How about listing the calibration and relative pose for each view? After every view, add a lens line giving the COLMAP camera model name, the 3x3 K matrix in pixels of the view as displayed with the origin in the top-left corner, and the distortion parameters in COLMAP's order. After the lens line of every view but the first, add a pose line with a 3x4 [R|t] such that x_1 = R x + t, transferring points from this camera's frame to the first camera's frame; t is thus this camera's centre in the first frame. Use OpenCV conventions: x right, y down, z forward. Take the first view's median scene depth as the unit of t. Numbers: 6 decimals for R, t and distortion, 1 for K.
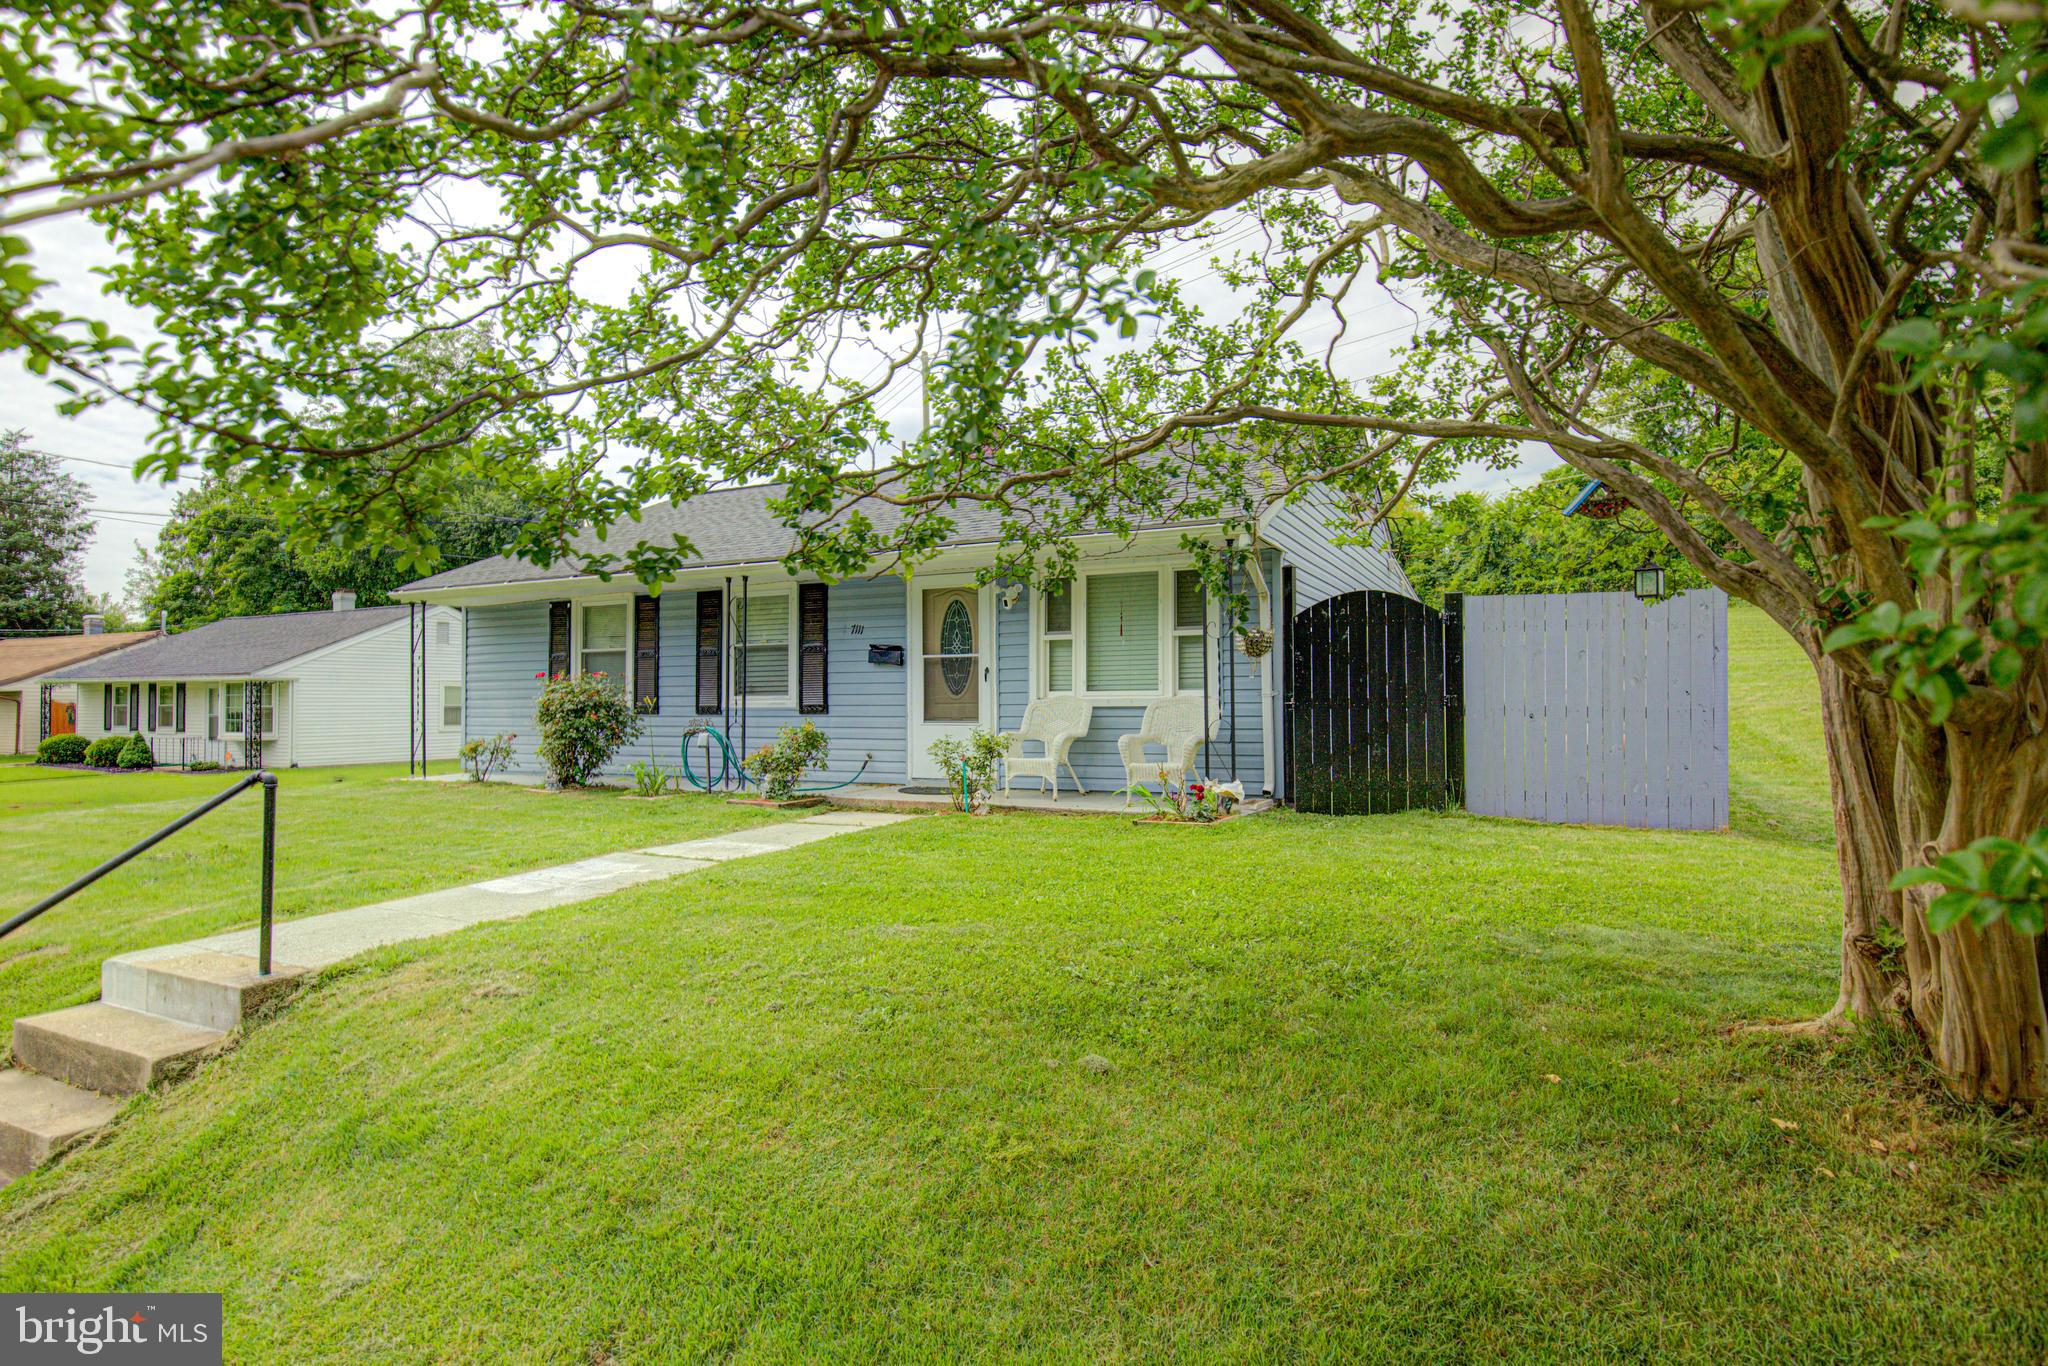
lens RADIAL K [[1038.9, 0, 1024.0], [0, 1038.9, 683.0], [0, 0, 1]] dist [-0.004449, -0.000073]
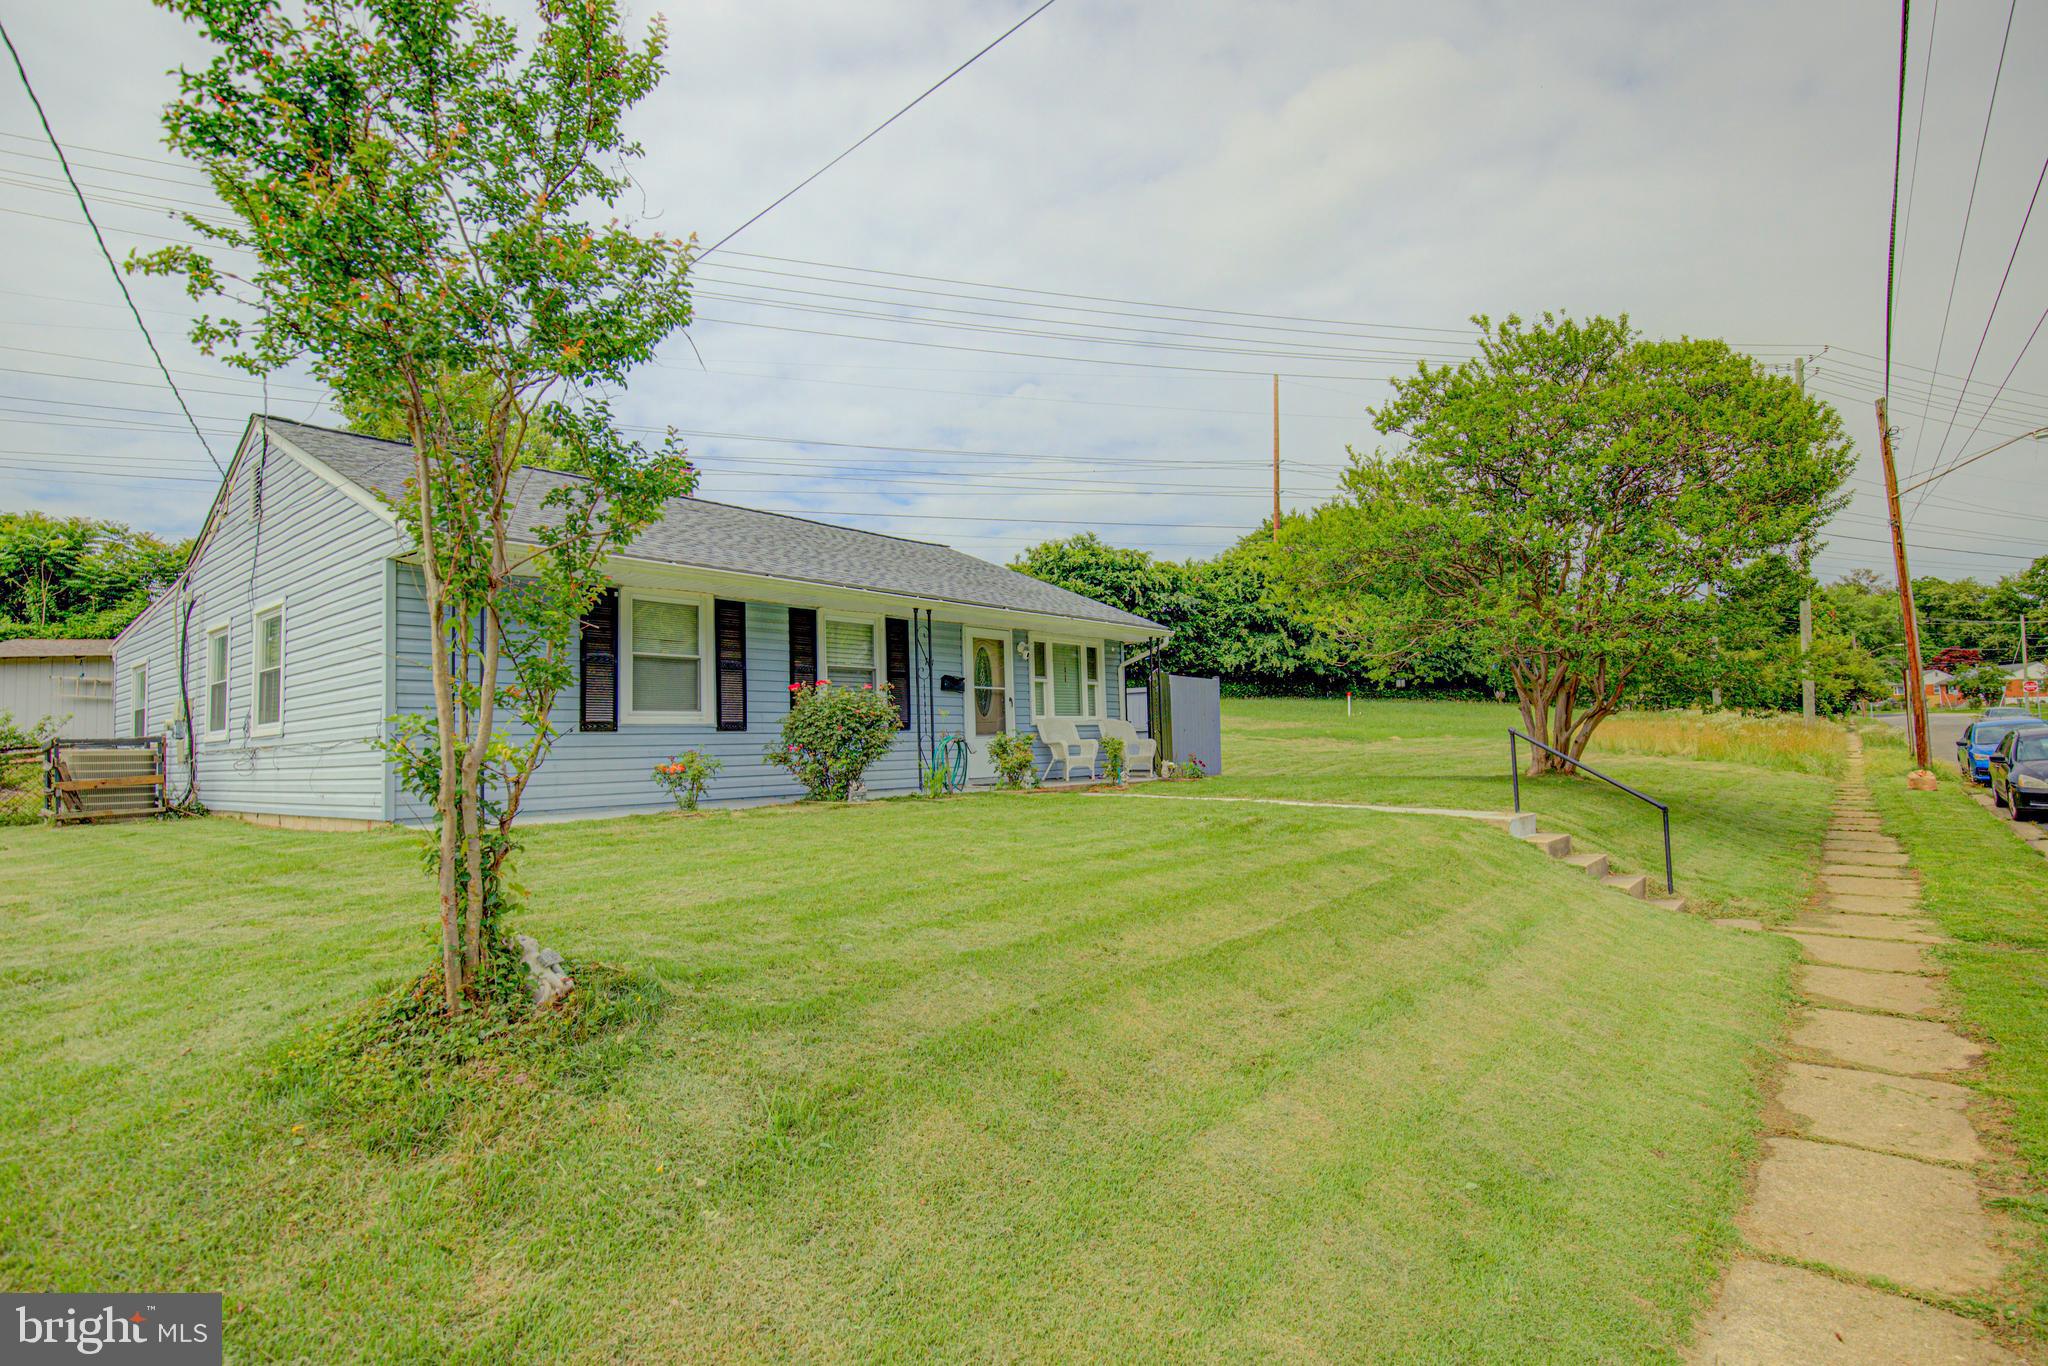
lens RADIAL K [[1022.2, 0, 1018.8], [0, 1022.2, 687.0], [0, 0, 1]] dist [-0.007049, -0.000467]
pose [[0.243327, 0.042109, 0.969030, -1.378178], [-0.022187, 0.999037, -0.037842, 0.023935], [-0.969691, -0.012292, 0.244027, 0.622047]]
